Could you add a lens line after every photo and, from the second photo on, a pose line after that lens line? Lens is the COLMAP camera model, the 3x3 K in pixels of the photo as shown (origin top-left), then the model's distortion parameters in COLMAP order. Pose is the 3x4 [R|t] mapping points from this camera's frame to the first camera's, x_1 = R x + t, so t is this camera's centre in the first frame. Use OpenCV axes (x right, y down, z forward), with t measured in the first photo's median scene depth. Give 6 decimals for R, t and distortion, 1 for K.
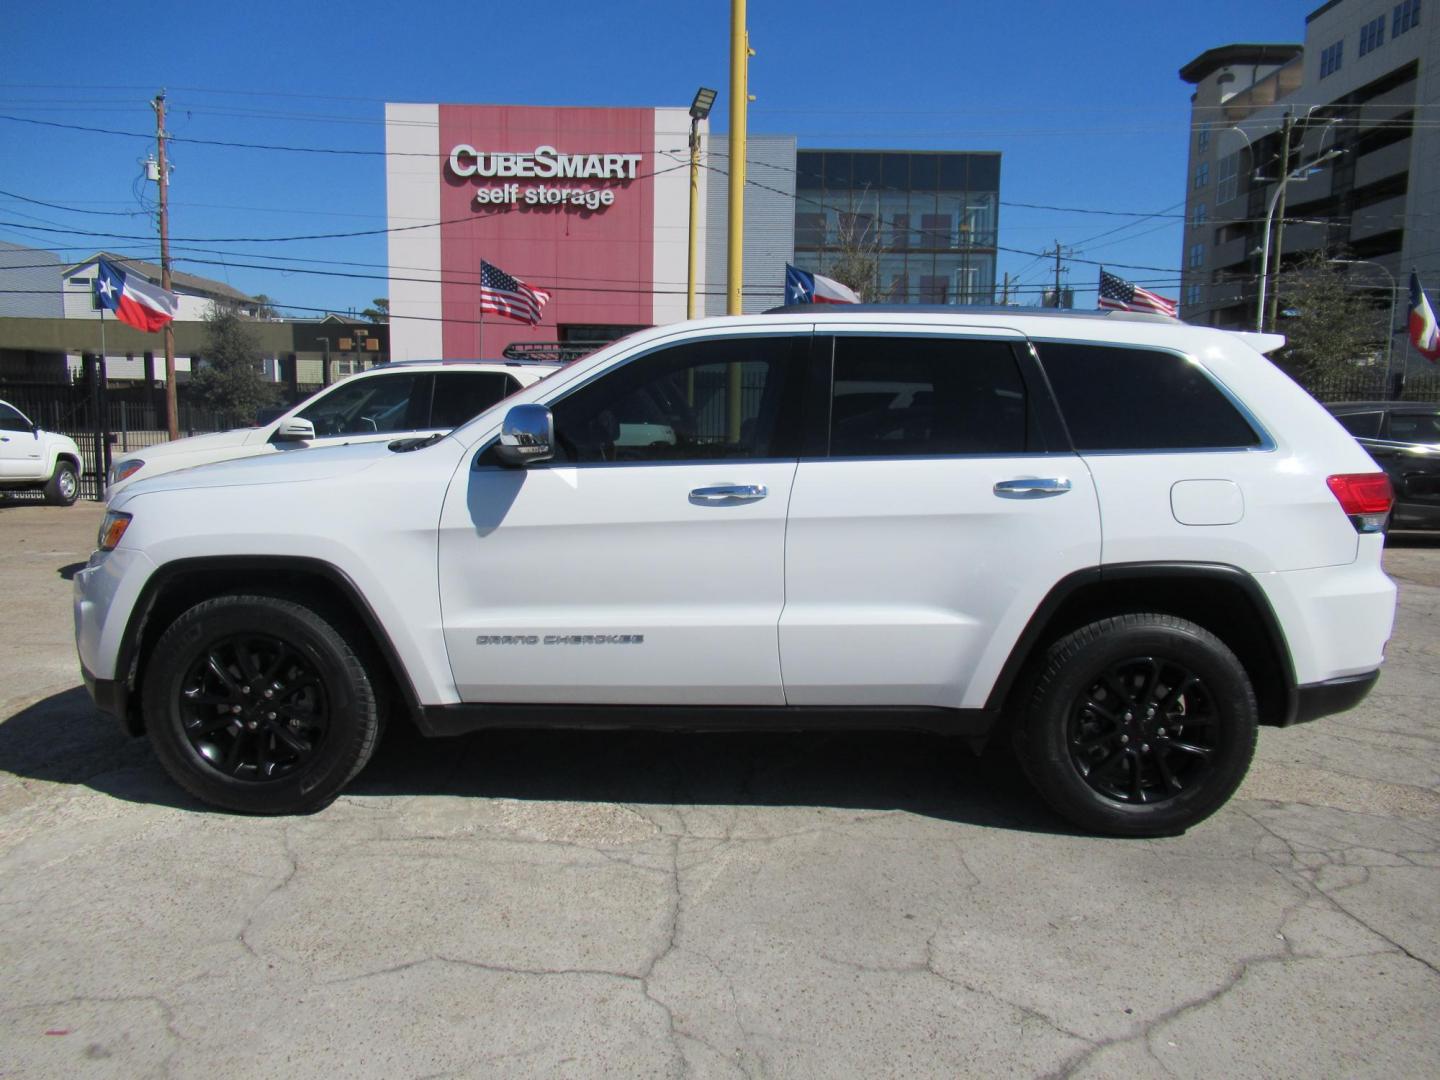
lens RADIAL K [[1063.1, 0, 712.7], [0, 1063.1, 538.4], [0, 0, 1]] dist [0.009469, -0.001589]
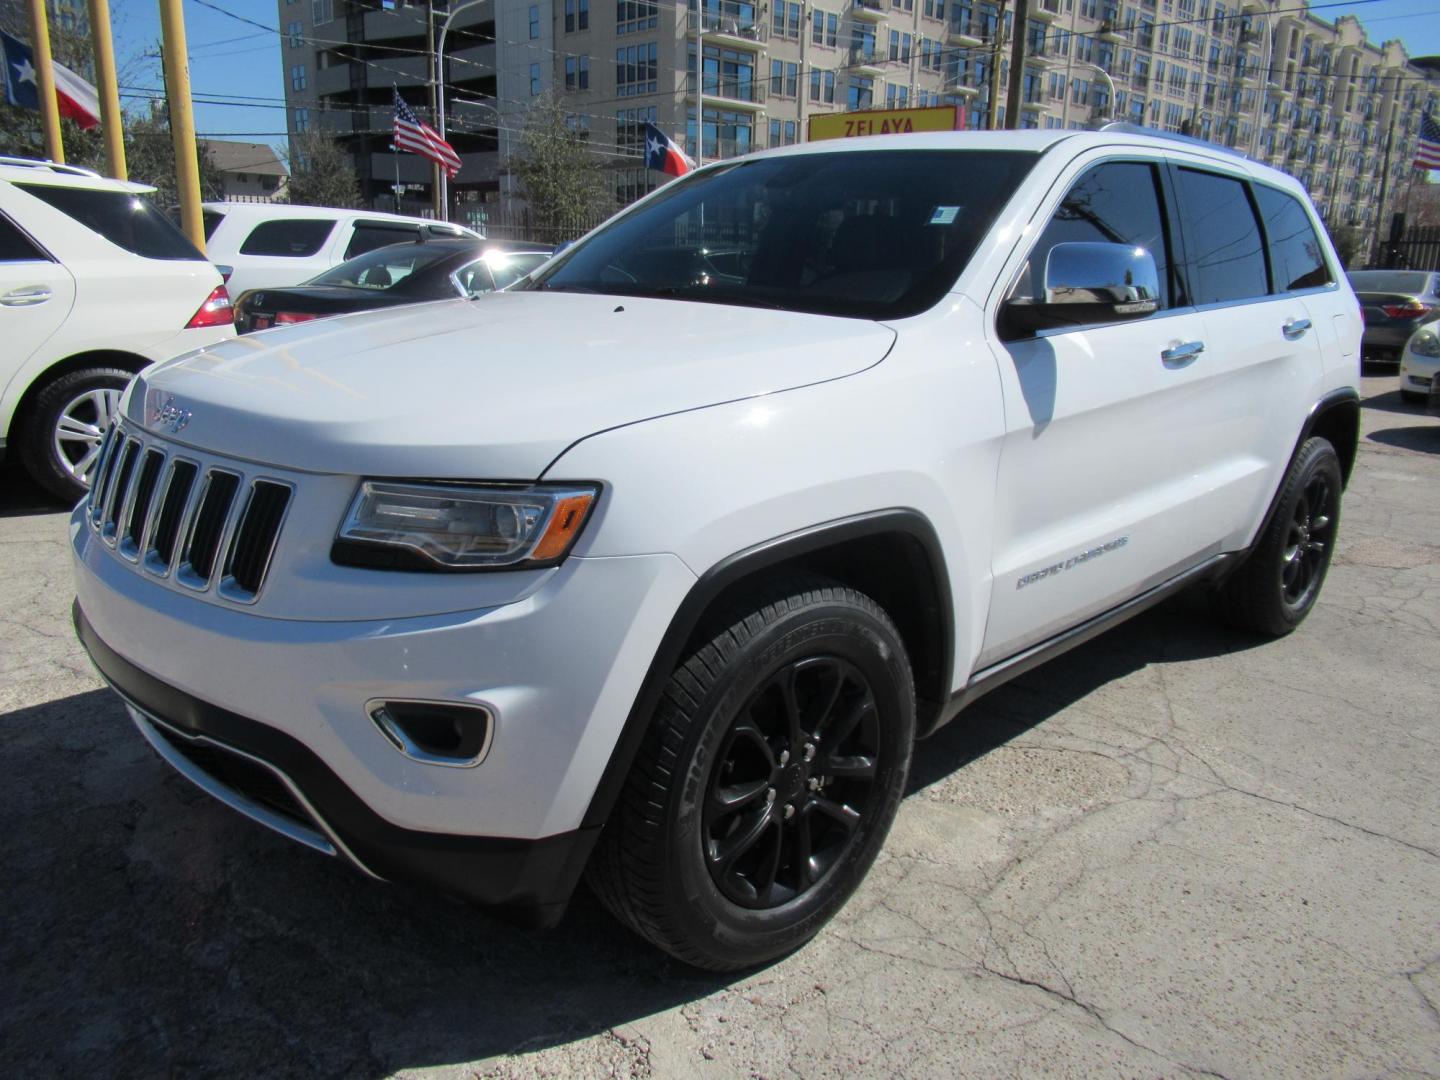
lens RADIAL K [[1063.1, 0, 728.5], [0, 1063.1, 537.0], [0, 0, 1]] dist [0.009469, -0.001589]
pose [[0.697435, -0.179909, 0.693698, -0.825108], [0.073822, 0.980862, 0.180165, -0.075265], [-0.712836, -0.074443, 0.697369, 0.631950]]
